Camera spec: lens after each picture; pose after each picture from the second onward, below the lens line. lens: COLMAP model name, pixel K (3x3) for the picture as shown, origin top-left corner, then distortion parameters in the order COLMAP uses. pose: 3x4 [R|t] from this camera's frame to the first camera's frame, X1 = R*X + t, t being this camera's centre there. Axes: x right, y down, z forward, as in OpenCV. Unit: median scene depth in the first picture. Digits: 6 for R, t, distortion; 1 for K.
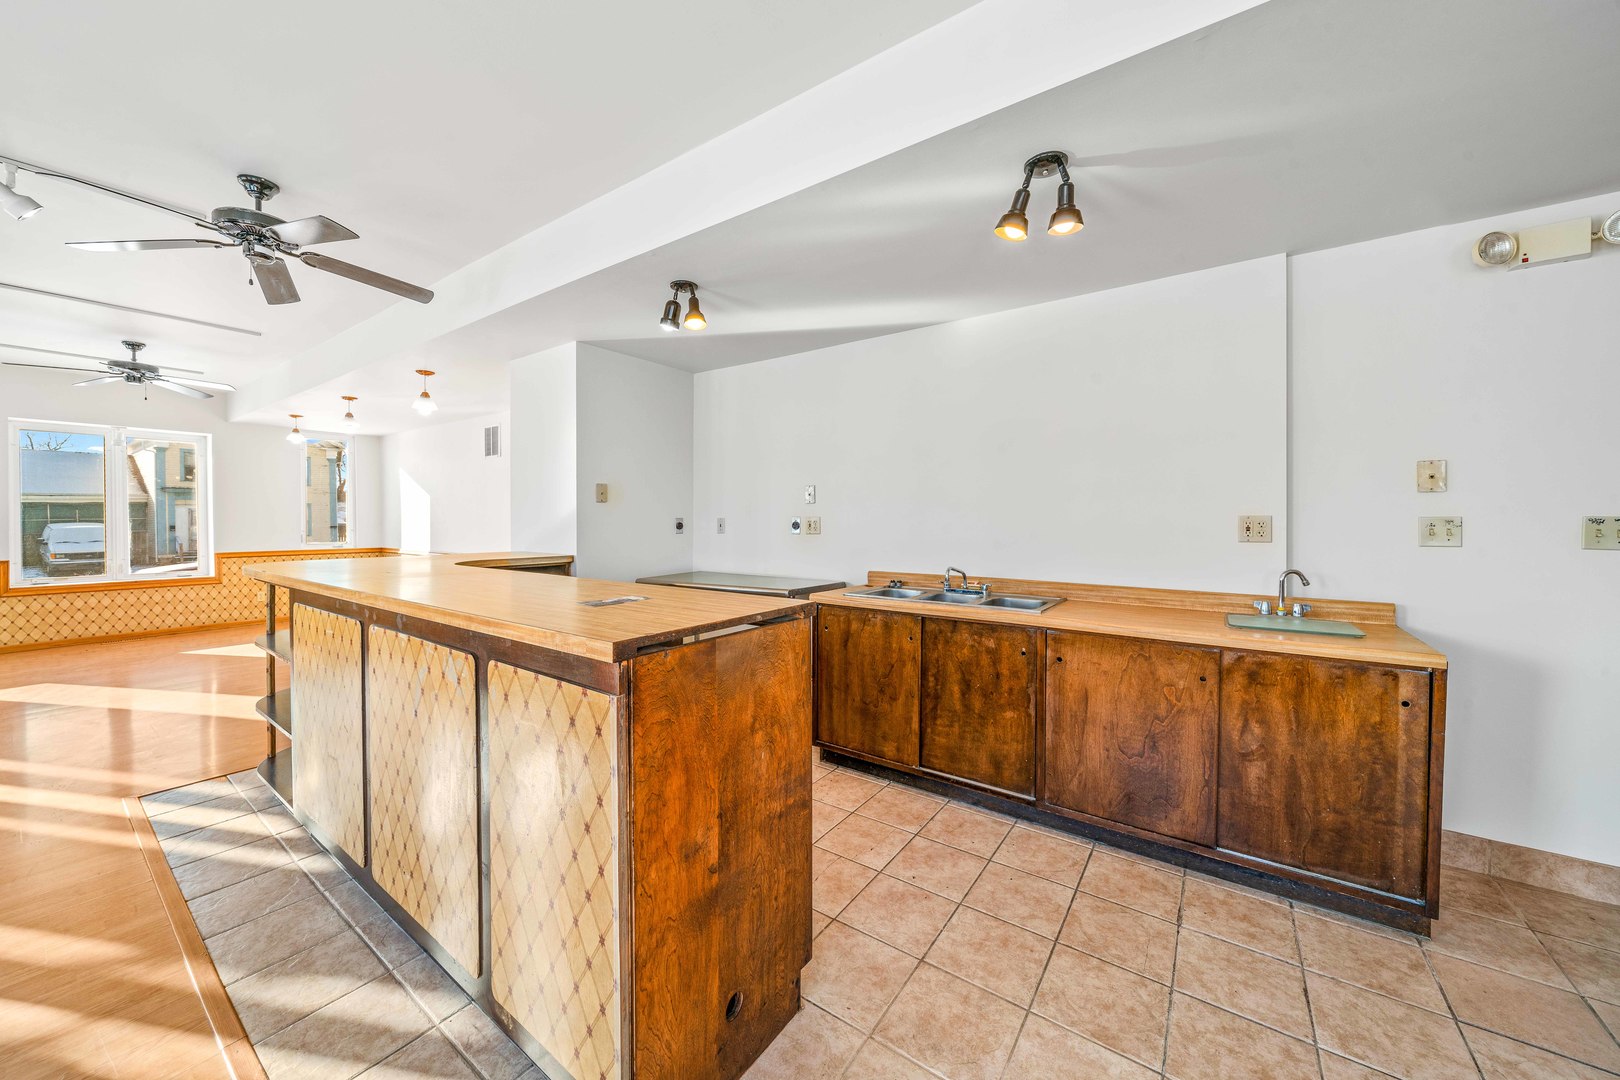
lens RADIAL K [[578.4, 0, 816.3], [0, 578.4, 528.6], [0, 0, 1]] dist [-0.007072, 0.000045]
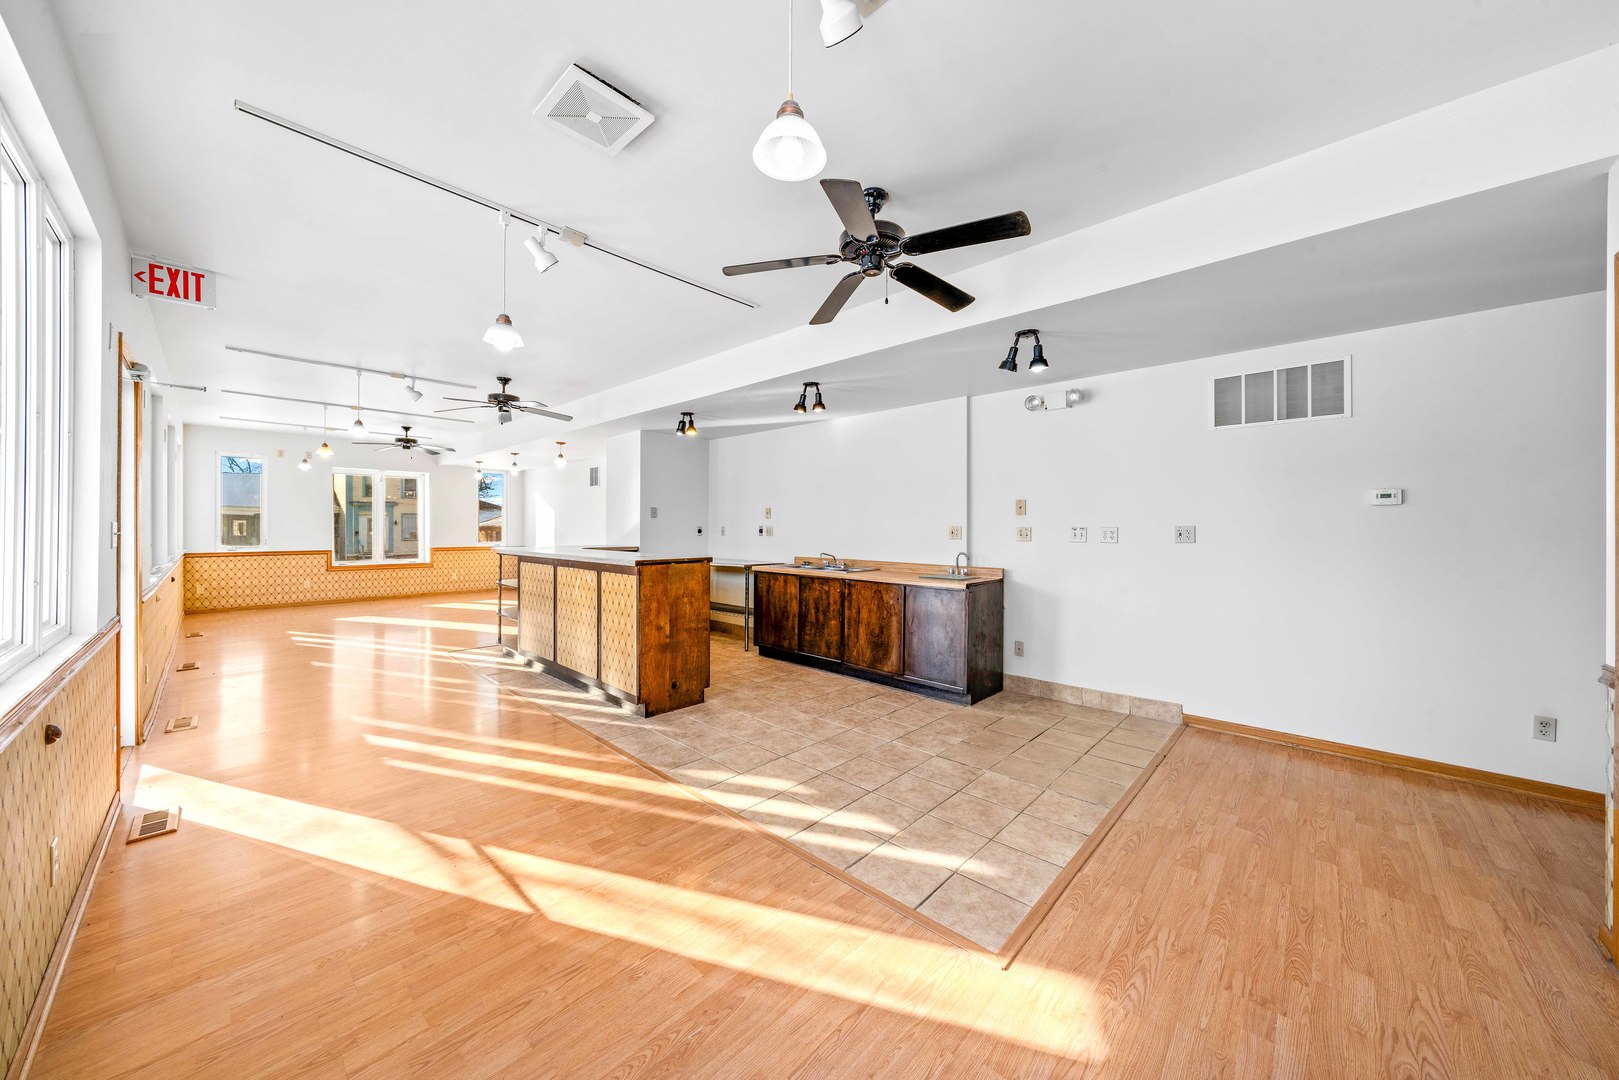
lens RADIAL K [[555.6, 0, 797.7], [0, 555.6, 532.1], [0, 0, 1]] dist [-0.002096, -0.000060]
pose [[0.988789, 0.003951, -0.149264, 0.463617], [-0.005245, 0.999952, -0.008280, 0.015642], [0.149225, 0.008970, 0.988763, -0.905337]]
